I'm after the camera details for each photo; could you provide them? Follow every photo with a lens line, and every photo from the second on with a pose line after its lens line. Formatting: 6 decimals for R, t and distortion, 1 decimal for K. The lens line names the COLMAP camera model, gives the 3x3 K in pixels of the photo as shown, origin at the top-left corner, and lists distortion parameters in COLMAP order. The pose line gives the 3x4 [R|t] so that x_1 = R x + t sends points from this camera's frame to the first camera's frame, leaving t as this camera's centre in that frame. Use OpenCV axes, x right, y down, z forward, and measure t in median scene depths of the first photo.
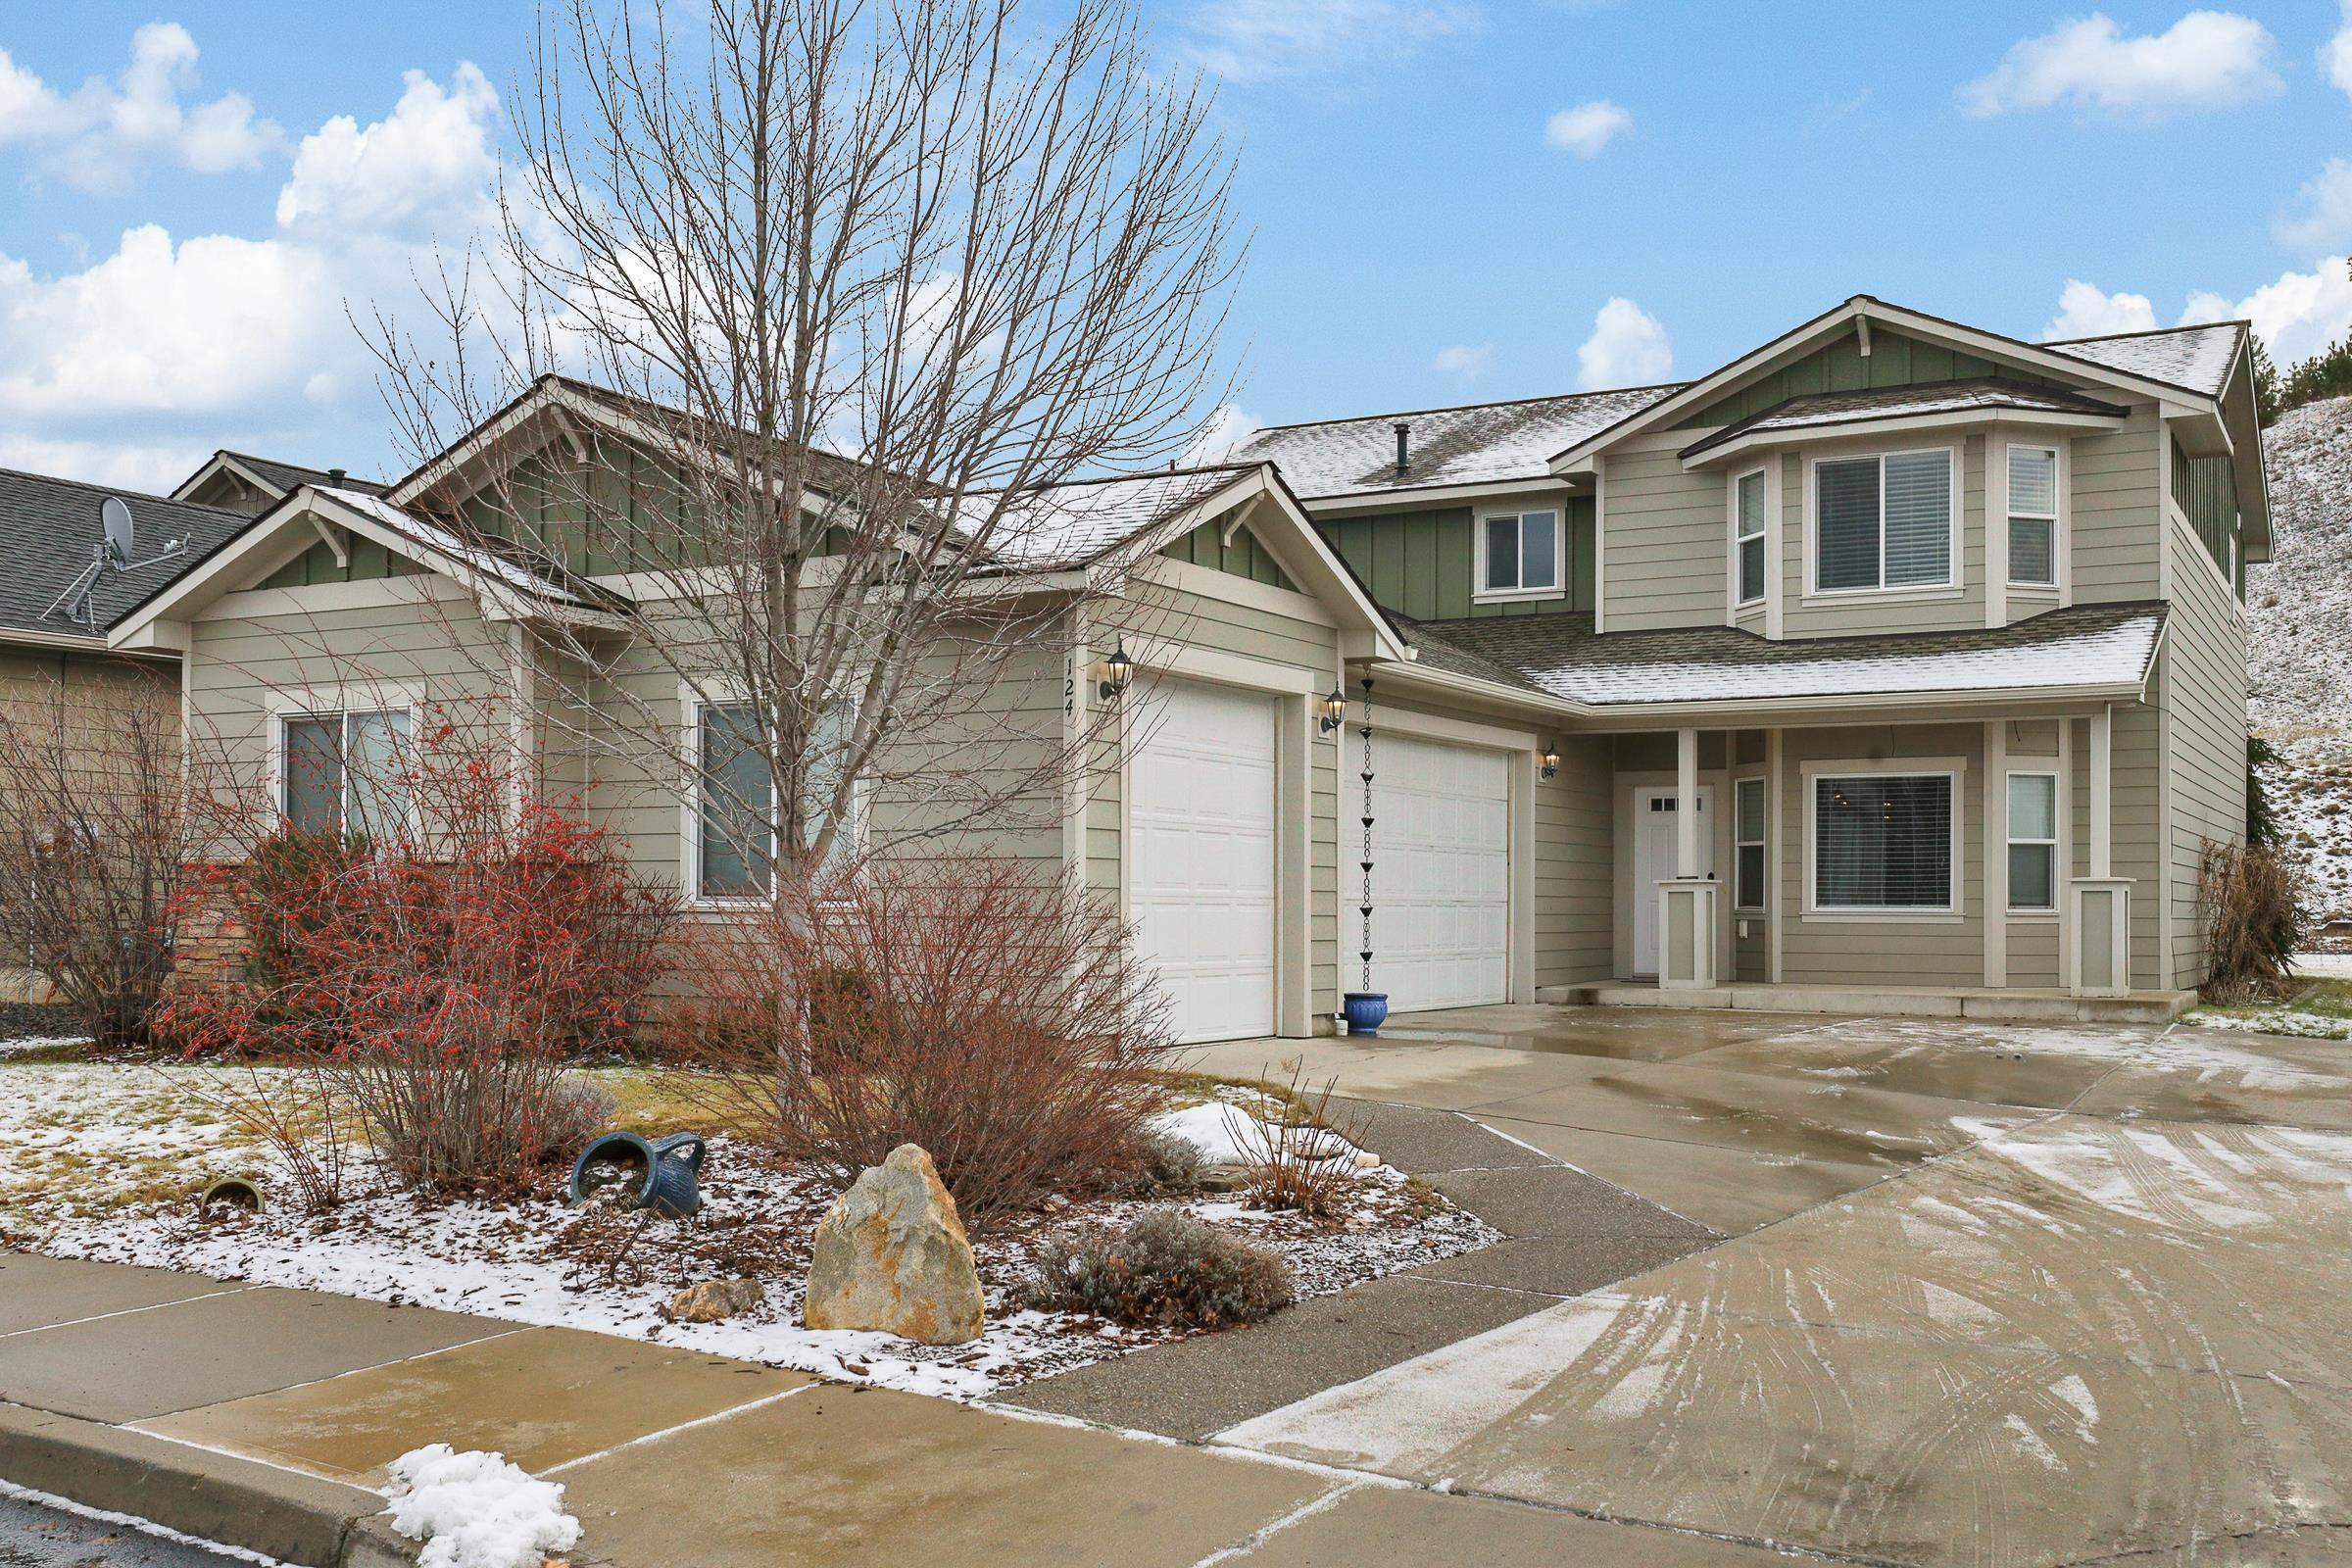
lens RADIAL K [[2249.2, 0, 1176.0], [0, 2249.2, 784.0], [0, 0, 1]] dist [-0.009114, -0.004050]
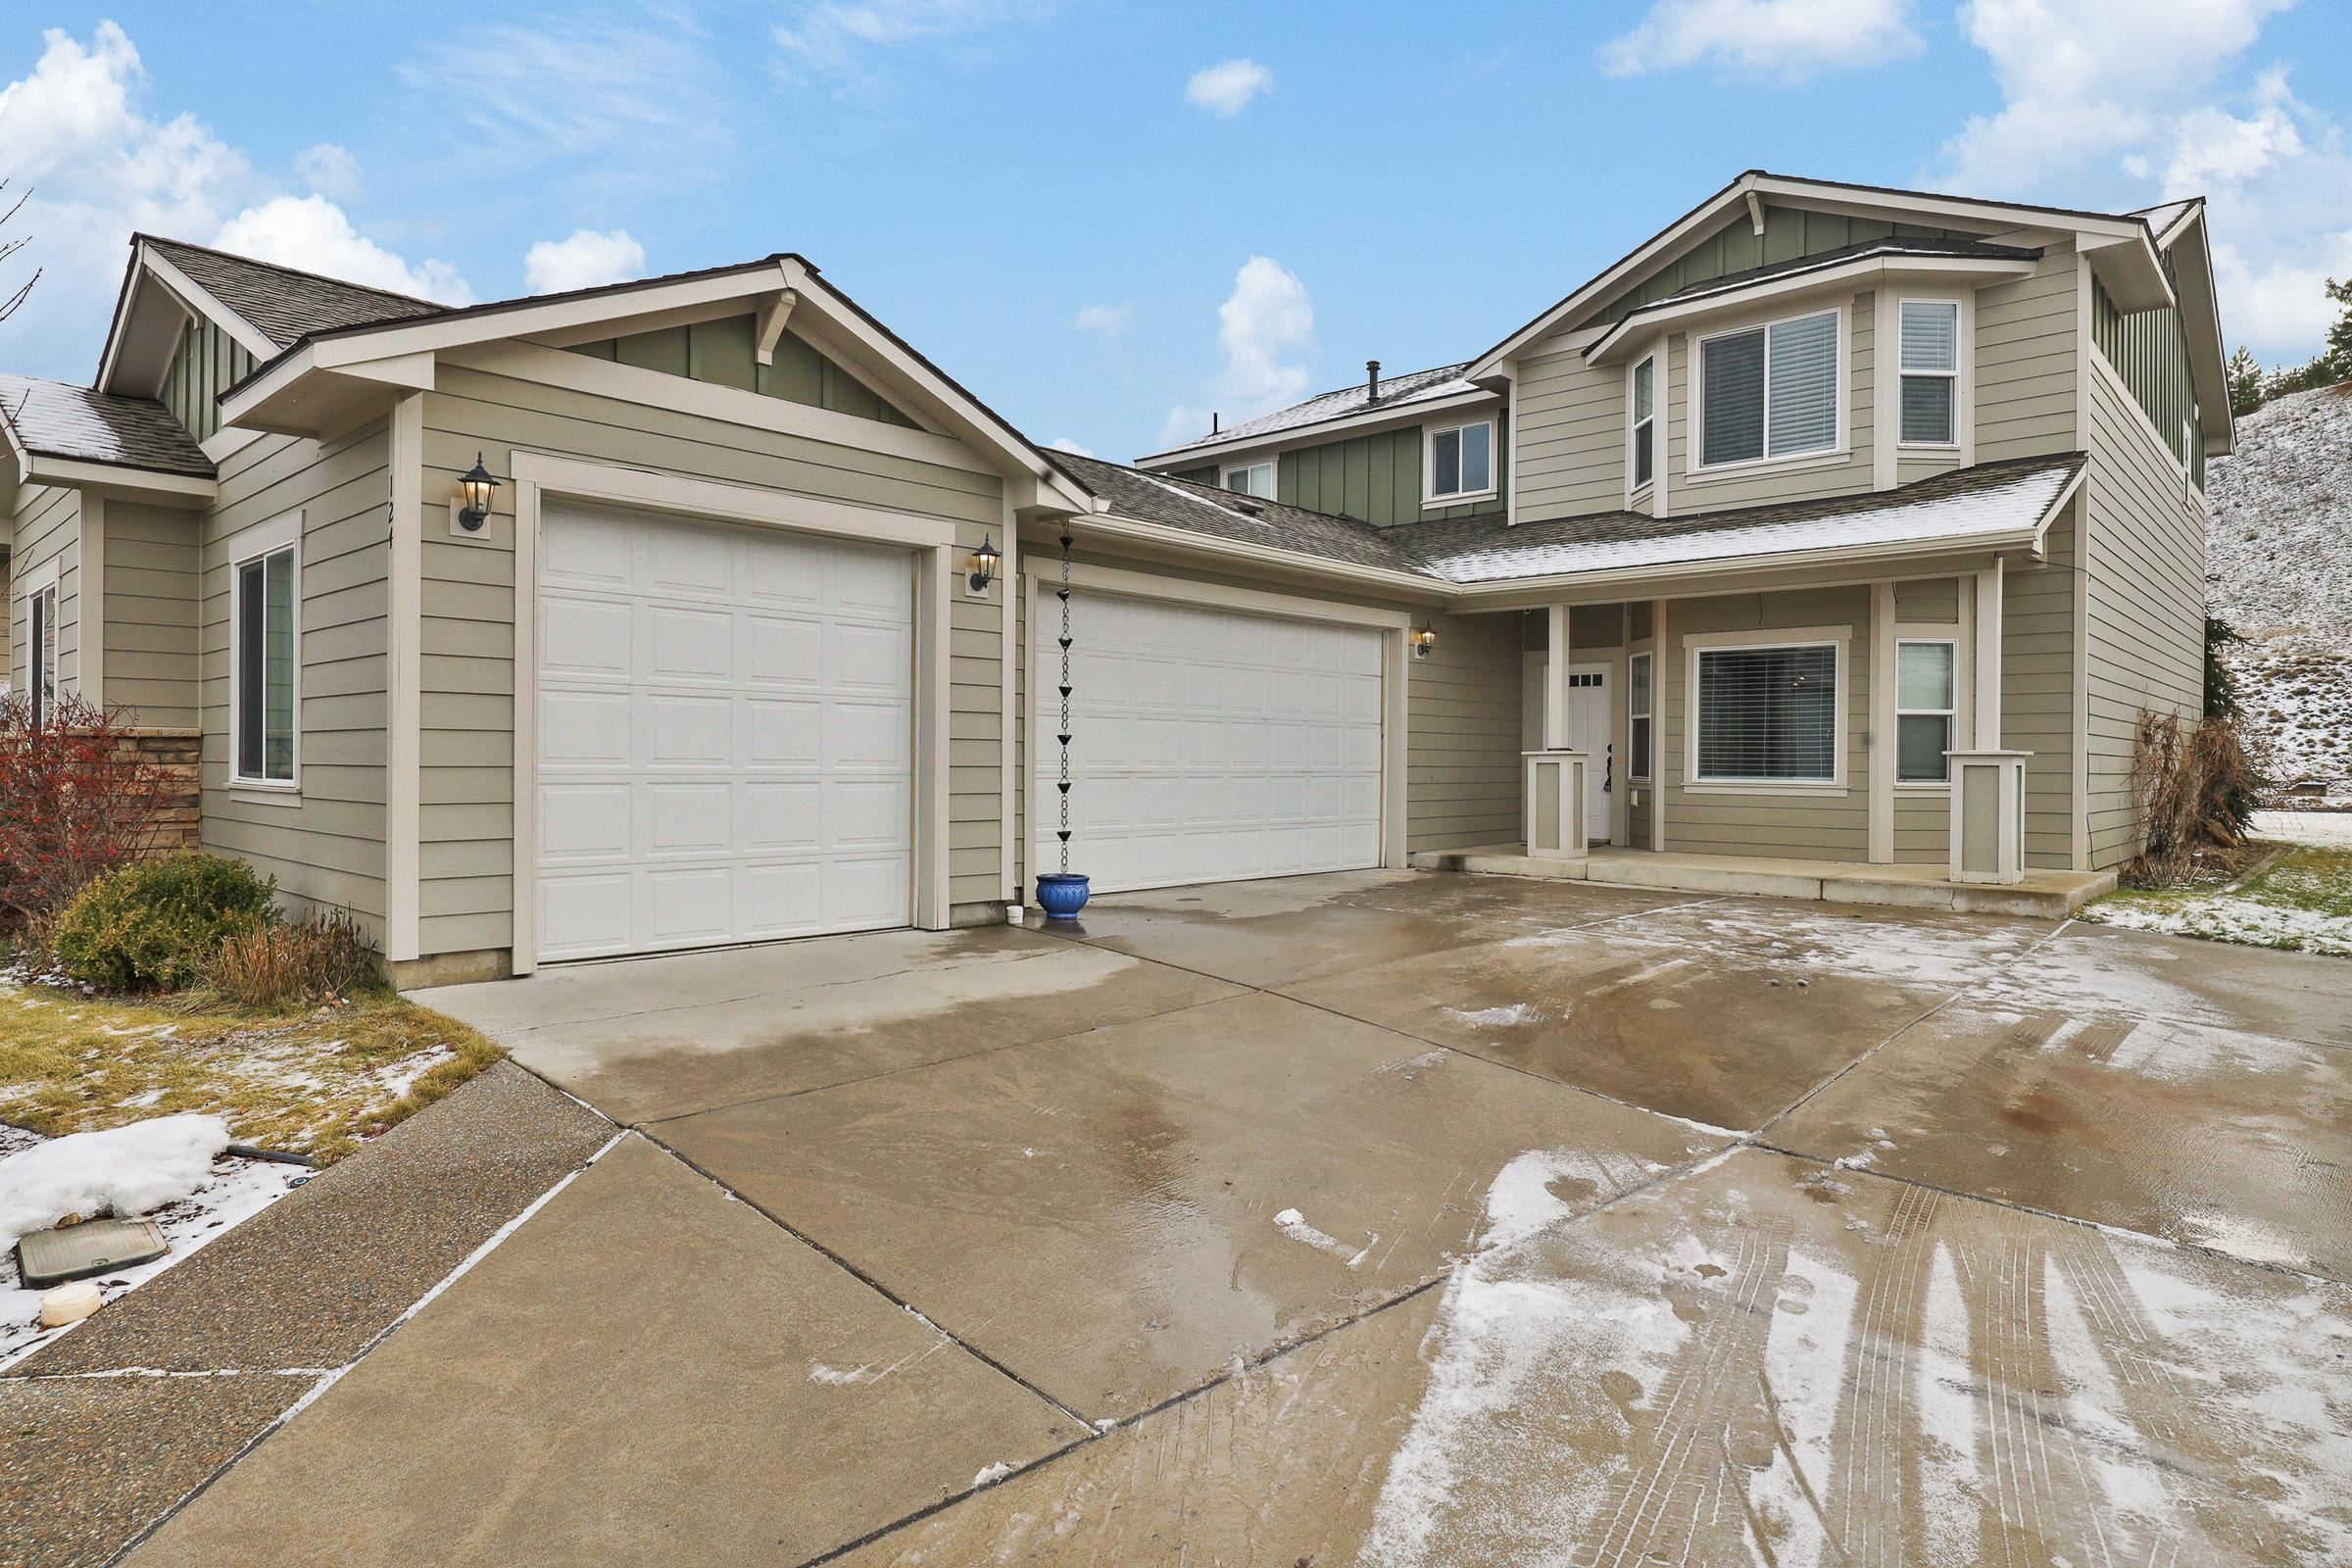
lens RADIAL K [[1326.5, 0, 1176.7], [0, 1326.5, 722.9], [0, 0, 1]] dist [-0.004243, -0.000959]
pose [[0.973232, -0.003718, -0.229797, 0.193224], [0.009460, 0.999670, 0.023890, 0.013192], [0.229632, -0.025425, 0.972945, 0.363163]]
